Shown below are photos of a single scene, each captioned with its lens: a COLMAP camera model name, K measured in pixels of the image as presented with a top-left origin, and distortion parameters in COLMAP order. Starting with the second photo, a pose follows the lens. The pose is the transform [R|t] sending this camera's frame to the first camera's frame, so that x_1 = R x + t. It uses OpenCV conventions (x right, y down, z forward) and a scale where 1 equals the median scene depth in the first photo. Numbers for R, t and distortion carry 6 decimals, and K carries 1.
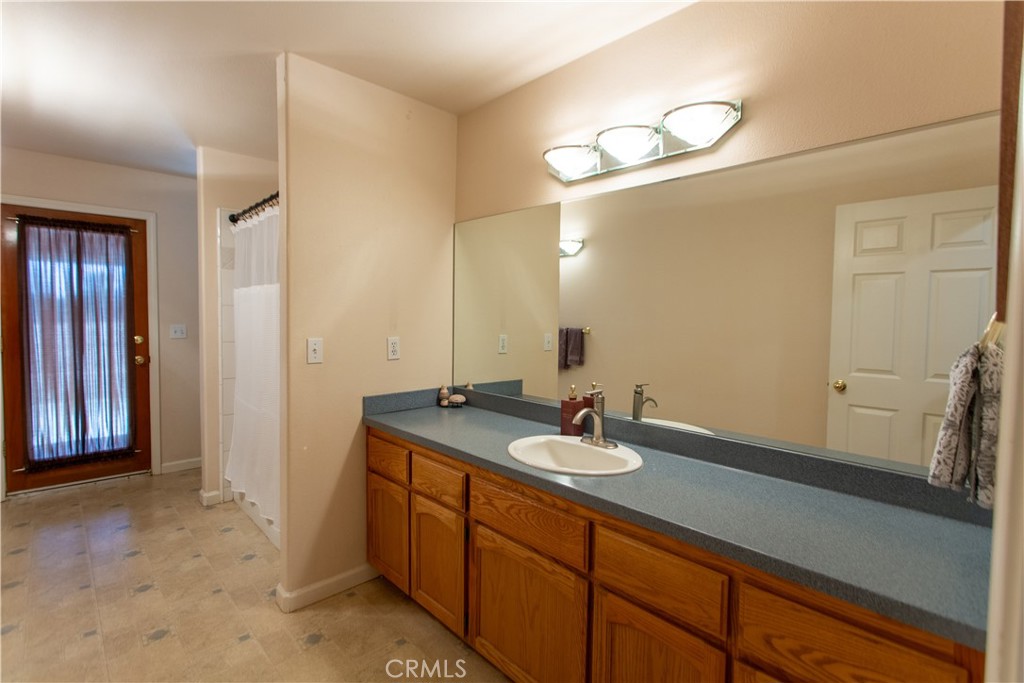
lens RADIAL K [[482.3, 0, 510.0], [0, 482.3, 340.0], [0, 0, 1]] dist [0.008880, 0.000260]
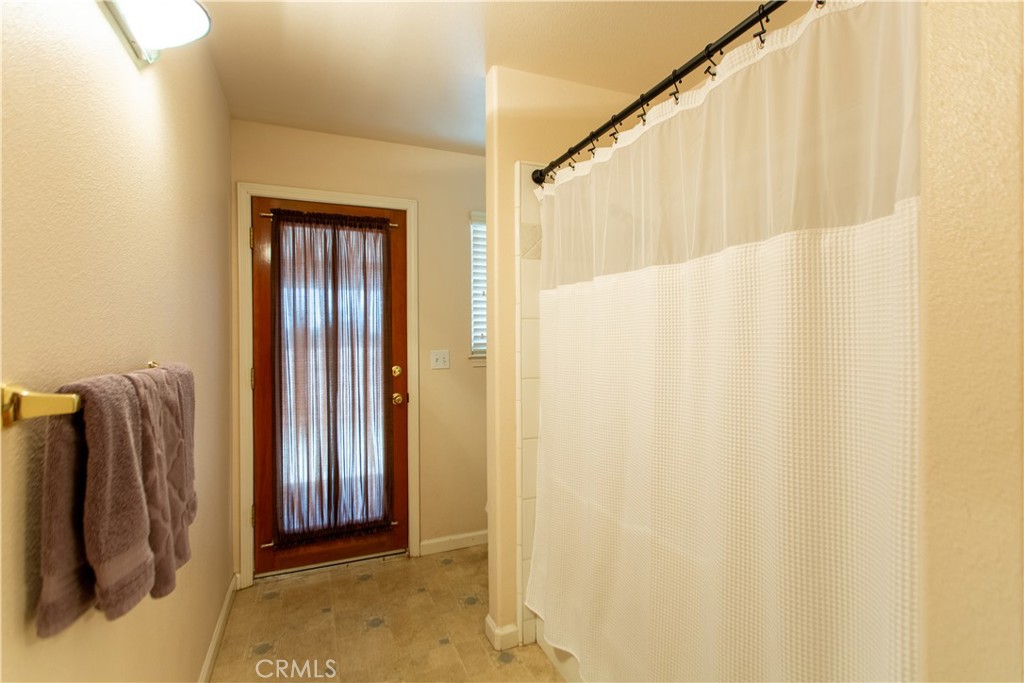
lens RADIAL K [[482.3, 0, 514.1], [0, 482.3, 340.8], [0, 0, 1]] dist [0.008880, 0.000260]
pose [[0.938941, -0.016093, -0.343701, -0.371173], [0.001677, 0.999108, -0.042198, -0.016255], [0.344073, 0.039045, 0.938131, 0.398633]]
